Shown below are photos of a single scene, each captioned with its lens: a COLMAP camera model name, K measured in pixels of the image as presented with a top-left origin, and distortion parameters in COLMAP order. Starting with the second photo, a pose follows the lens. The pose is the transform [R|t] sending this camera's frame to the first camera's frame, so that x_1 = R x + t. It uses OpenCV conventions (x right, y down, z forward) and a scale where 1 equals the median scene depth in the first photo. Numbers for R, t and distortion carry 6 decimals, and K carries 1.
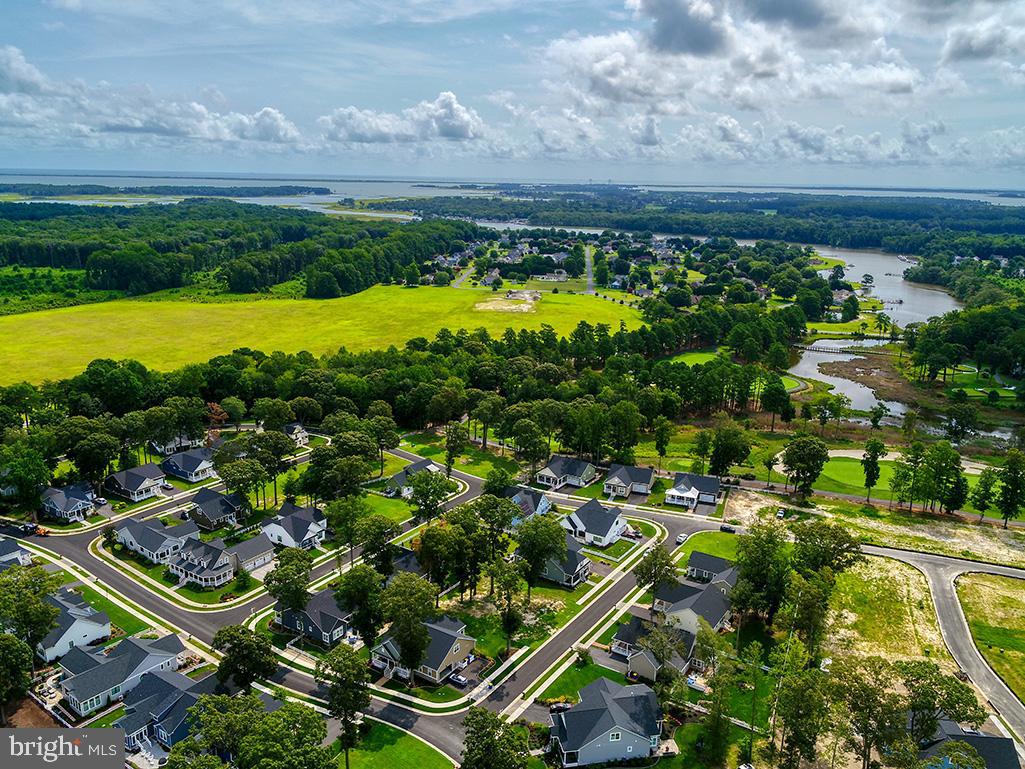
lens RADIAL K [[799.8, 0, 519.0], [0, 799.8, 382.9], [0, 0, 1]] dist [-0.004722, -0.005929]
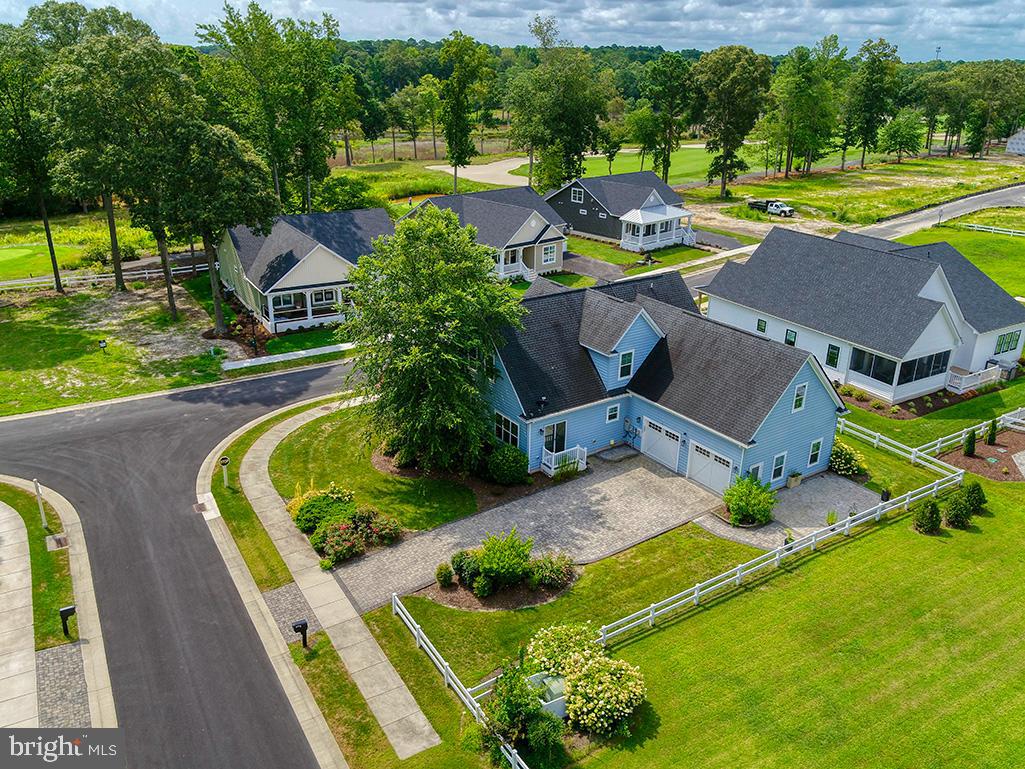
lens RADIAL K [[799.8, 0, 519.0], [0, 799.8, 382.9], [0, 0, 1]] dist [-0.004722, -0.005929]
pose [[0.436272, -0.343231, 0.831781, -0.132379], [0.212739, 0.937529, 0.275285, 0.088492], [-0.874305, 0.056853, 0.482036, 0.810449]]
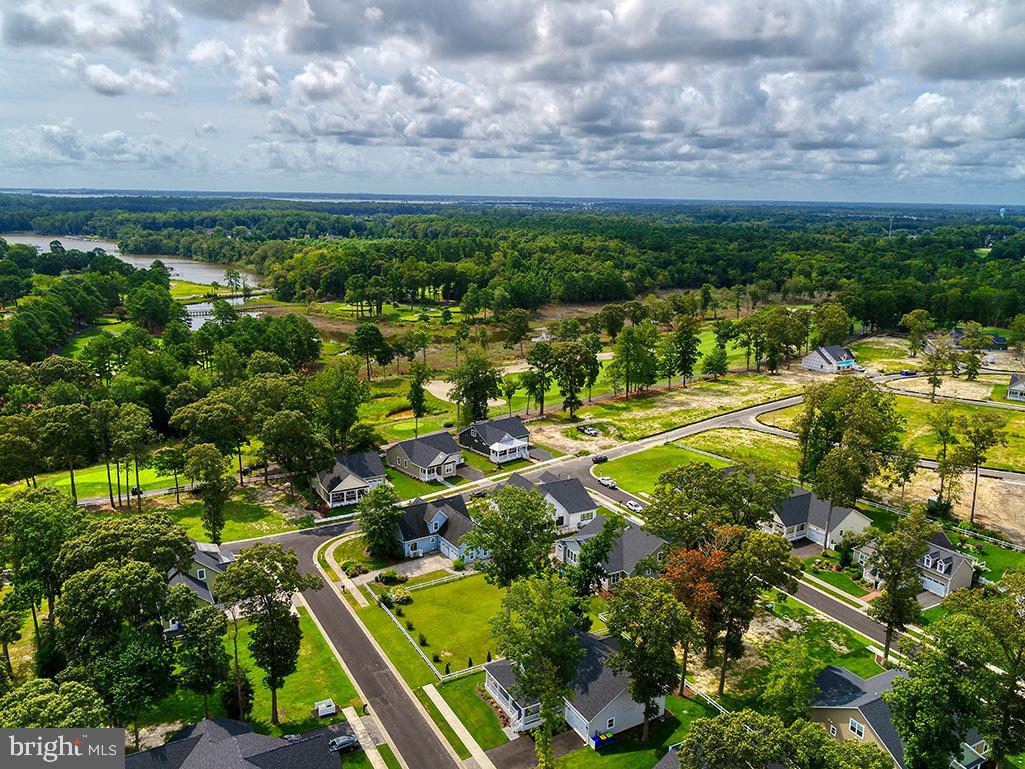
lens RADIAL K [[799.8, 0, 519.0], [0, 799.8, 382.9], [0, 0, 1]] dist [-0.004722, -0.005929]
pose [[0.463762, -0.209183, 0.860910, -0.390379], [0.210421, 0.969928, 0.122321, -0.007604], [-0.860609, 0.124426, 0.493833, 0.560933]]
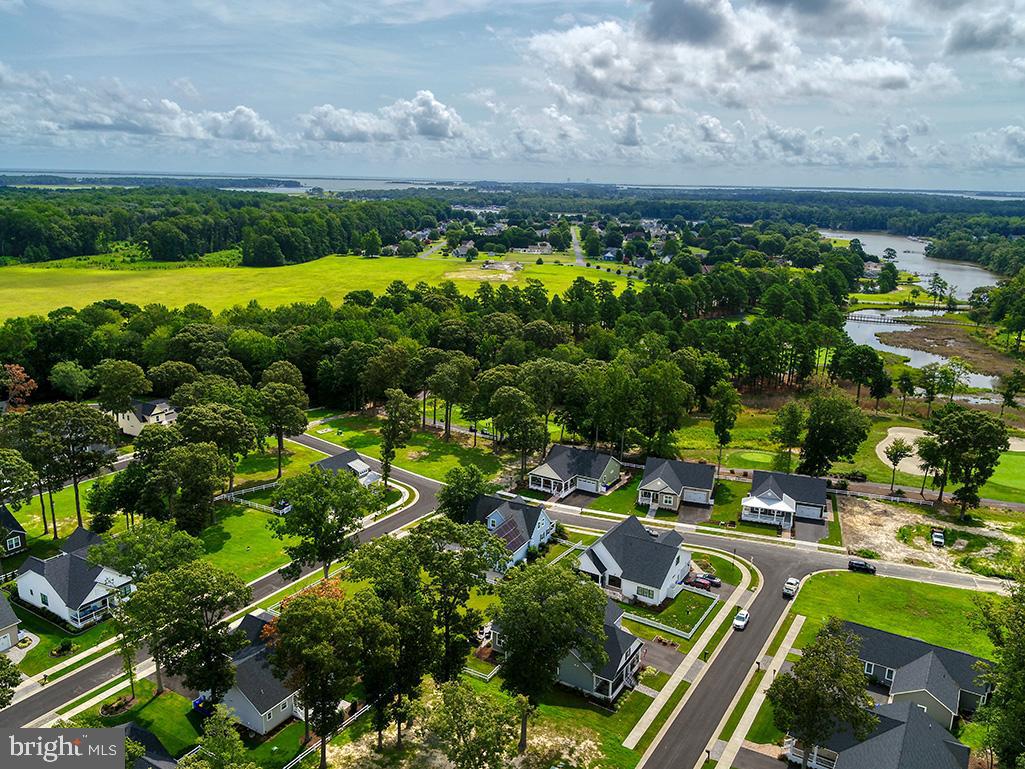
lens RADIAL K [[799.8, 0, 519.0], [0, 799.8, 382.9], [0, 0, 1]] dist [-0.004722, -0.005929]
pose [[0.999614, -0.003171, 0.027598, -0.001959], [0.003238, 0.999992, -0.002366, 0.042751], [-0.027591, 0.002454, 0.999616, 0.364546]]
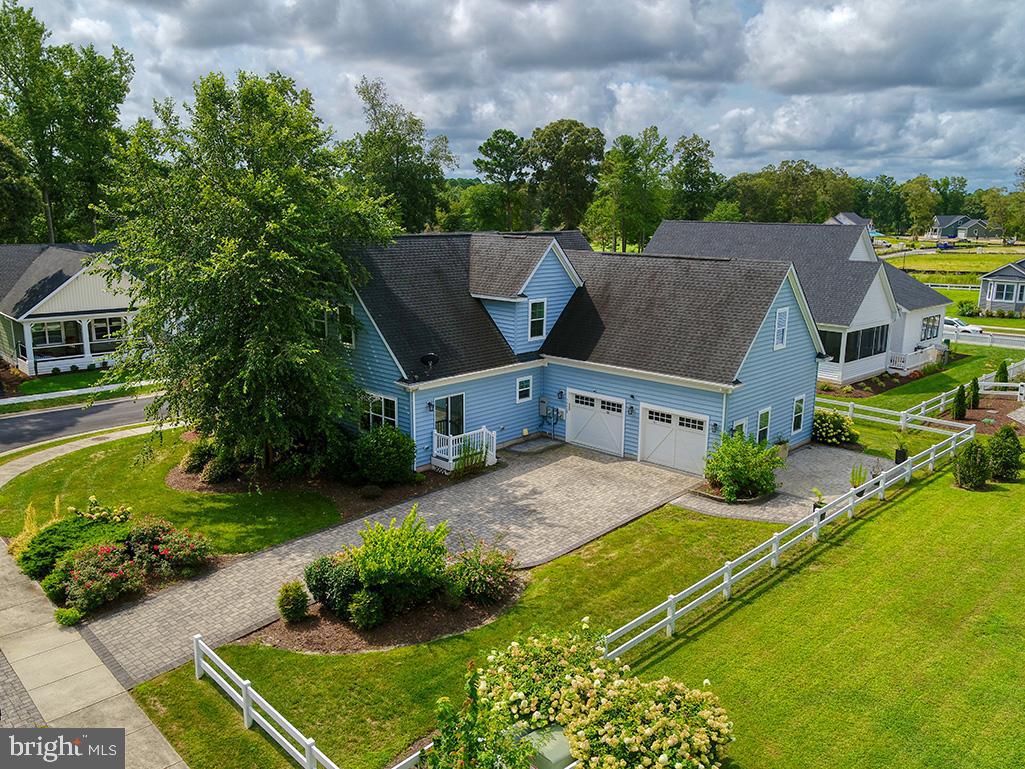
lens RADIAL K [[799.8, 0, 519.0], [0, 799.8, 382.9], [0, 0, 1]] dist [-0.004722, -0.005929]
pose [[0.232603, -0.217114, 0.948028, -0.104915], [0.233740, 0.958674, 0.162203, 0.119330], [-0.944067, 0.183863, 0.273738, 0.837727]]
